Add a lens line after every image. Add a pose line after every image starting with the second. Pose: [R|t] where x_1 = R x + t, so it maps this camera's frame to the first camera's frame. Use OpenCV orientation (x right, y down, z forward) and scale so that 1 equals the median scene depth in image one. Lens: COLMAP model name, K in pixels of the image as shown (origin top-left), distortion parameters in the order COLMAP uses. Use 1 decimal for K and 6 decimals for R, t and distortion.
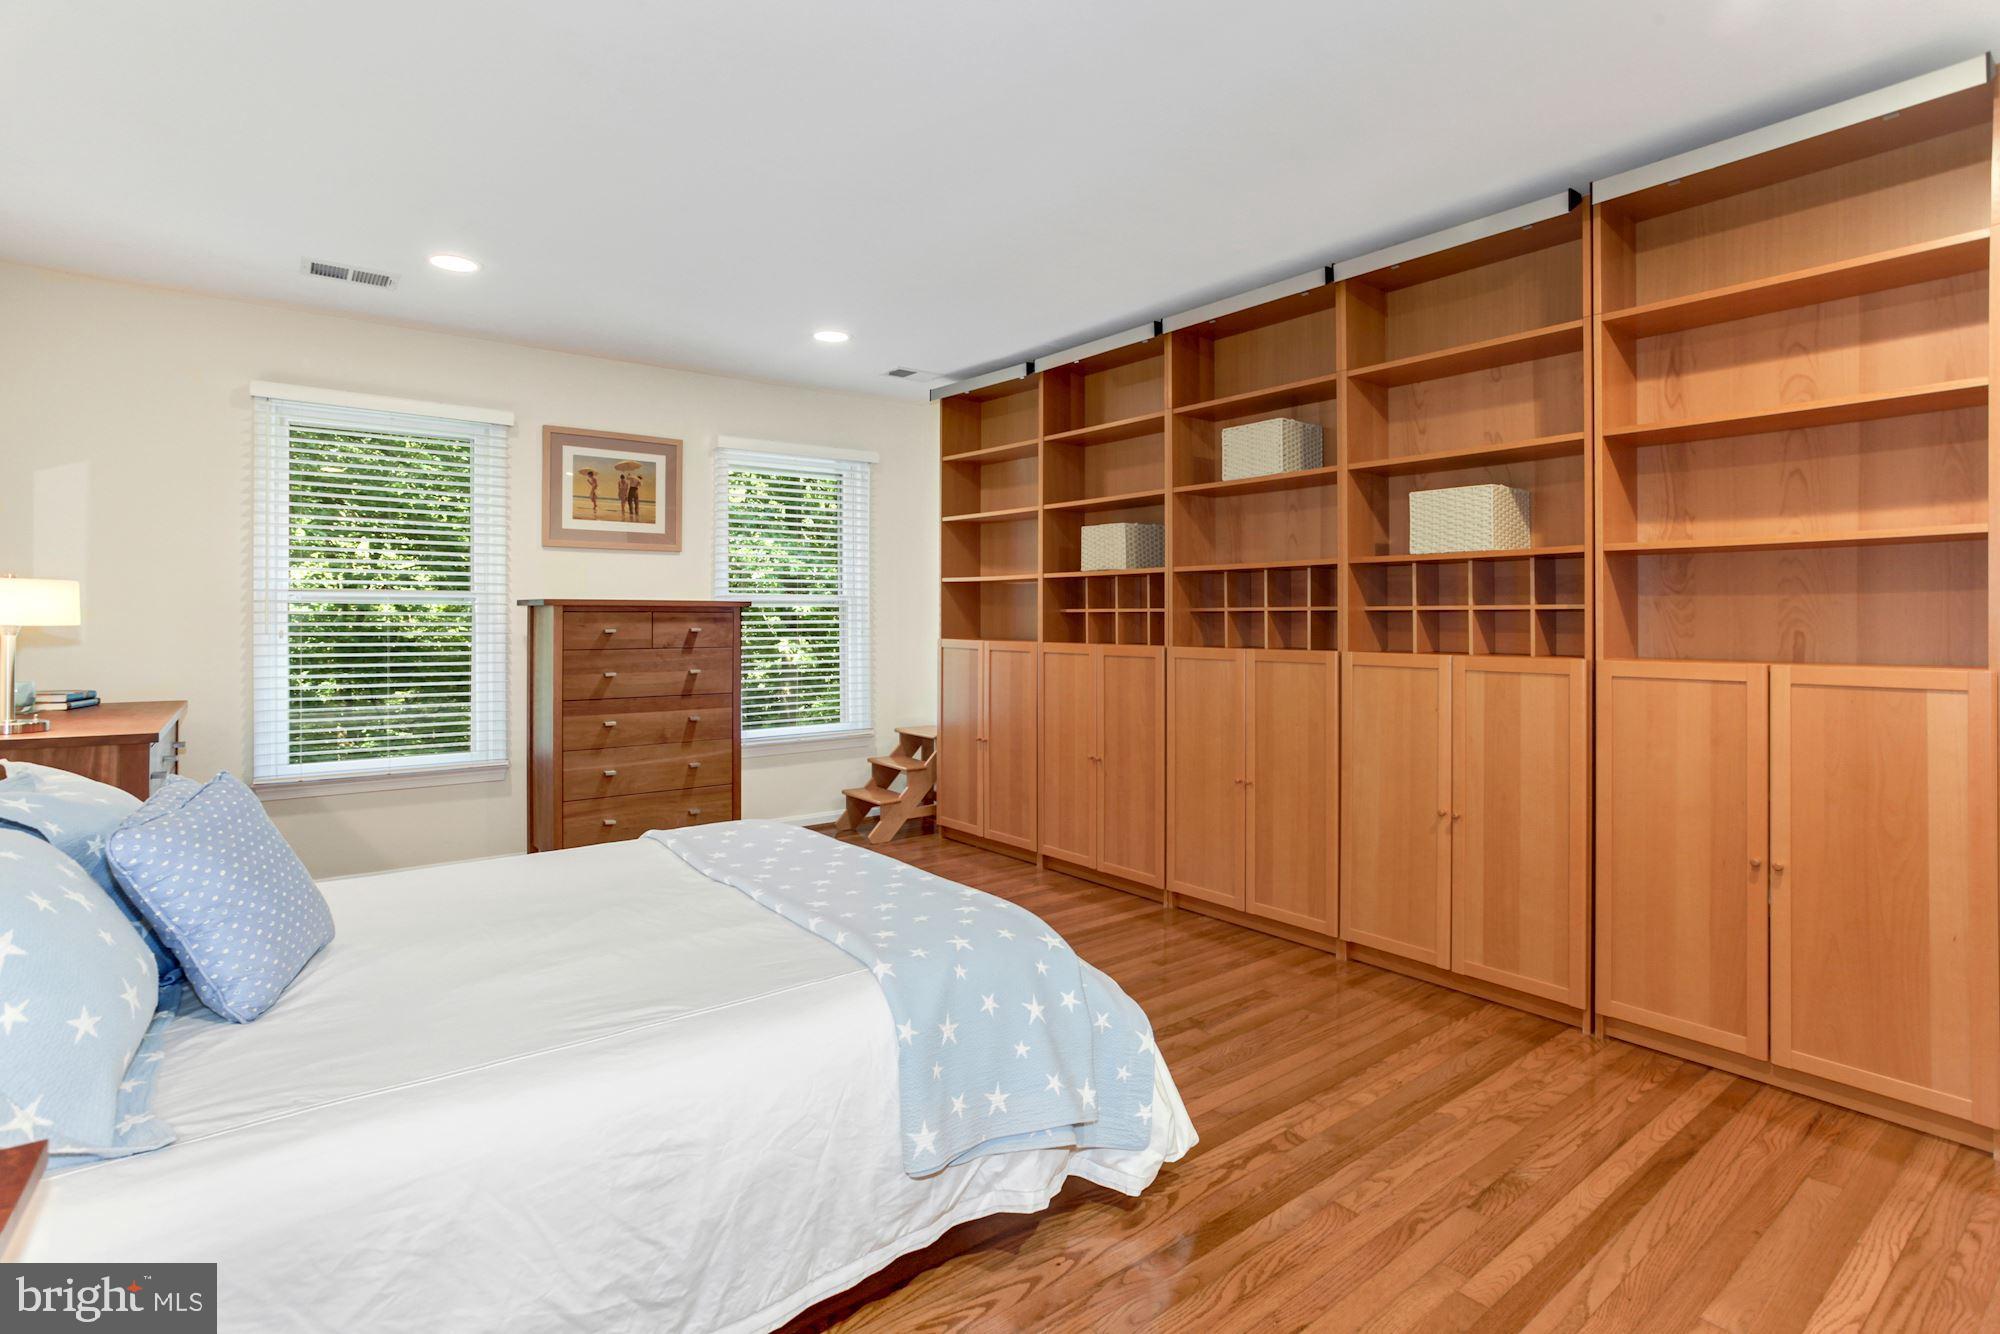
lens RADIAL K [[995.0, 0, 1011.5], [0, 995.0, 616.2], [0, 0, 1]] dist [-0.021622, 0.011613]
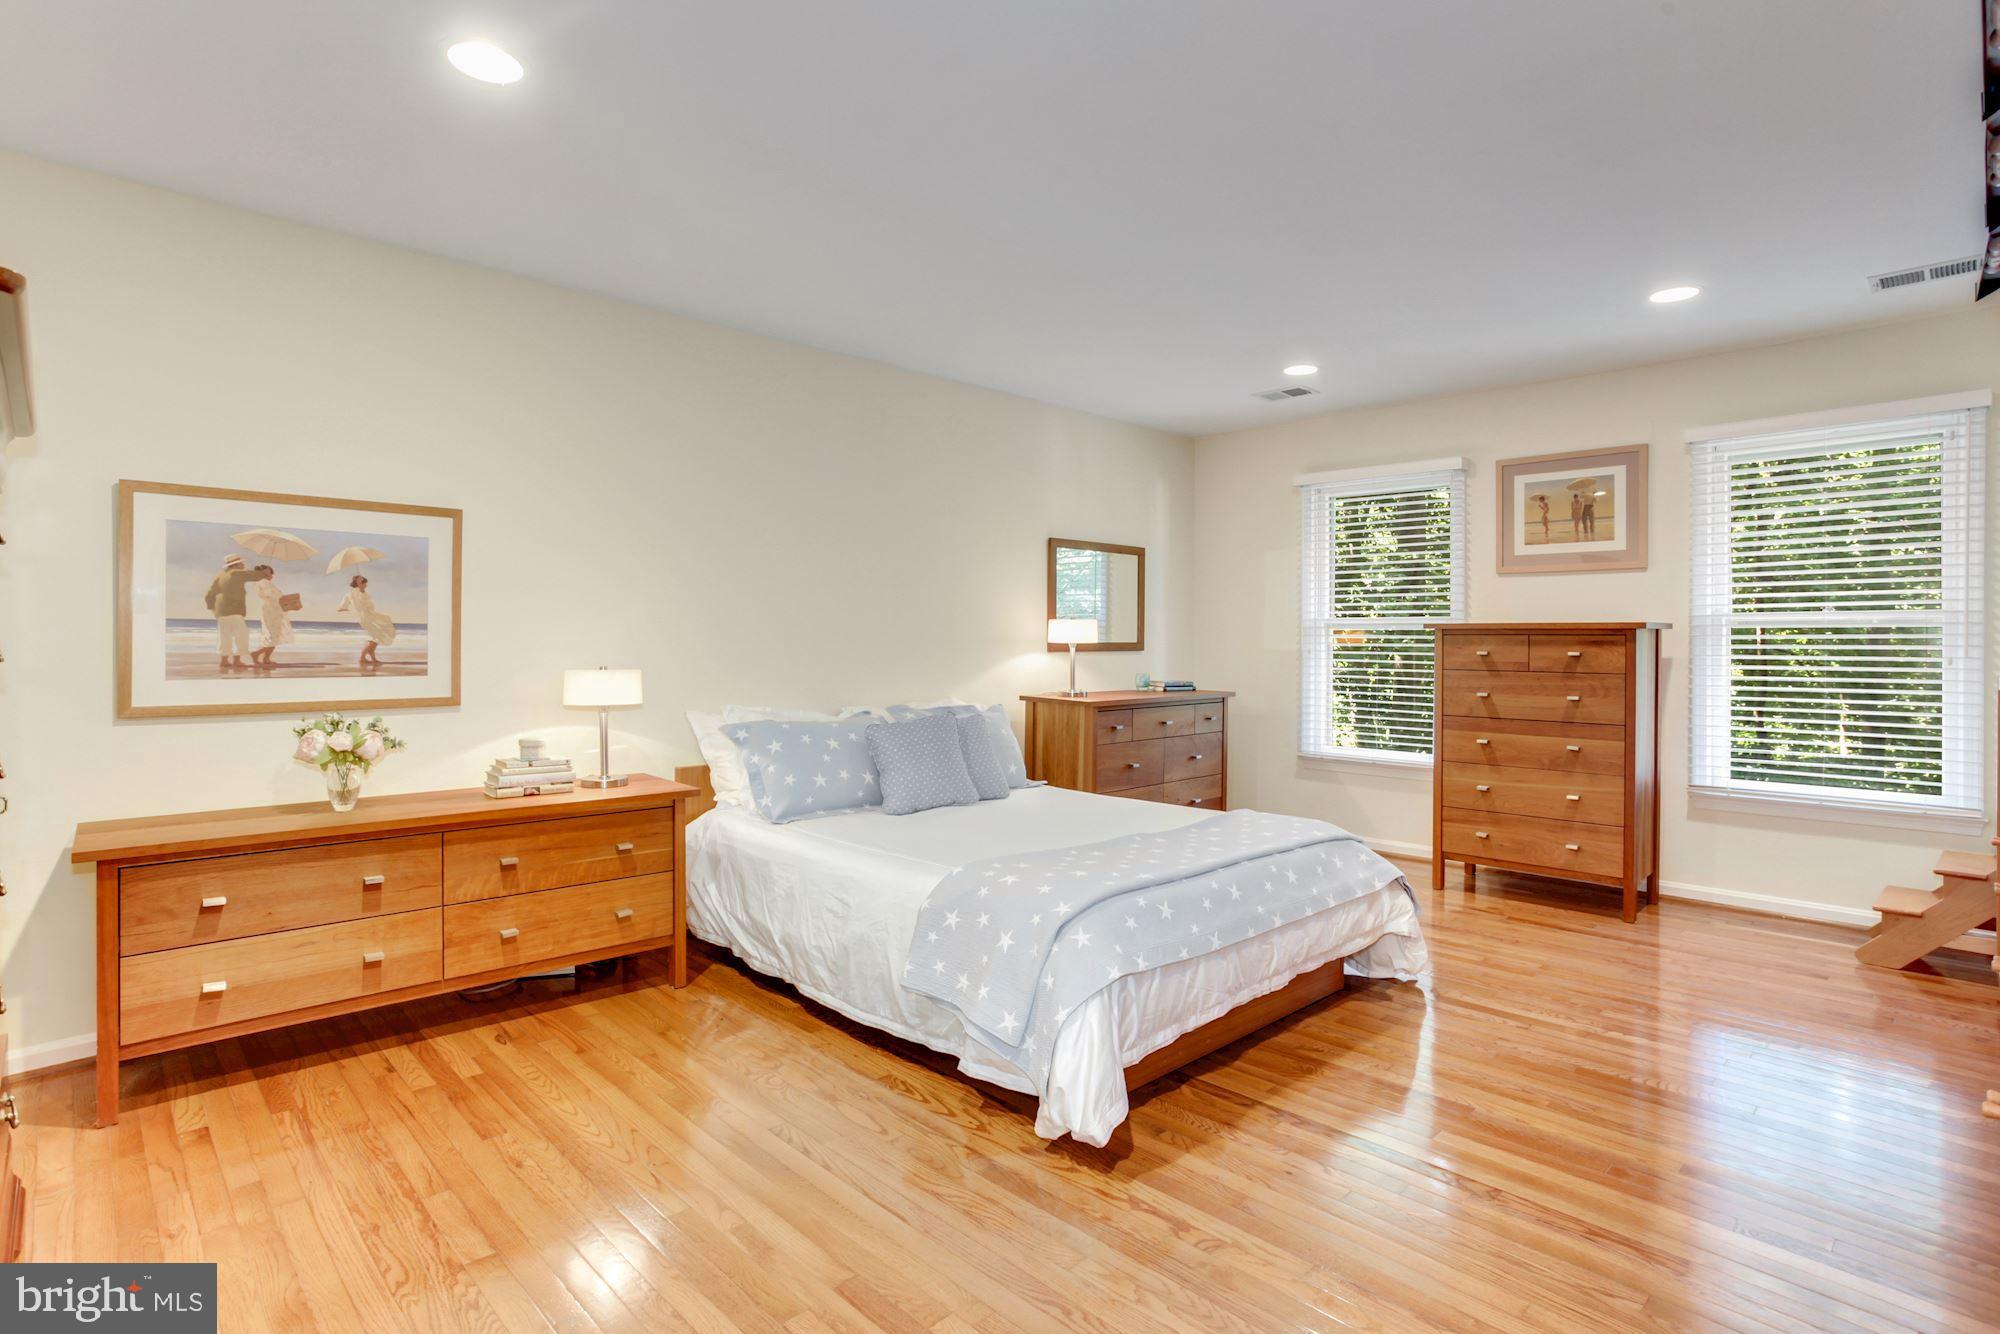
lens RADIAL K [[995.0, 0, 1001.2], [0, 995.0, 653.4], [0, 0, 1]] dist [-0.021622, 0.011613]
pose [[0.105429, 0.015410, -0.994307, 0.548466], [-0.002848, 0.999881, 0.015194, 0.000620], [0.994423, 0.001230, 0.105460, 0.359245]]
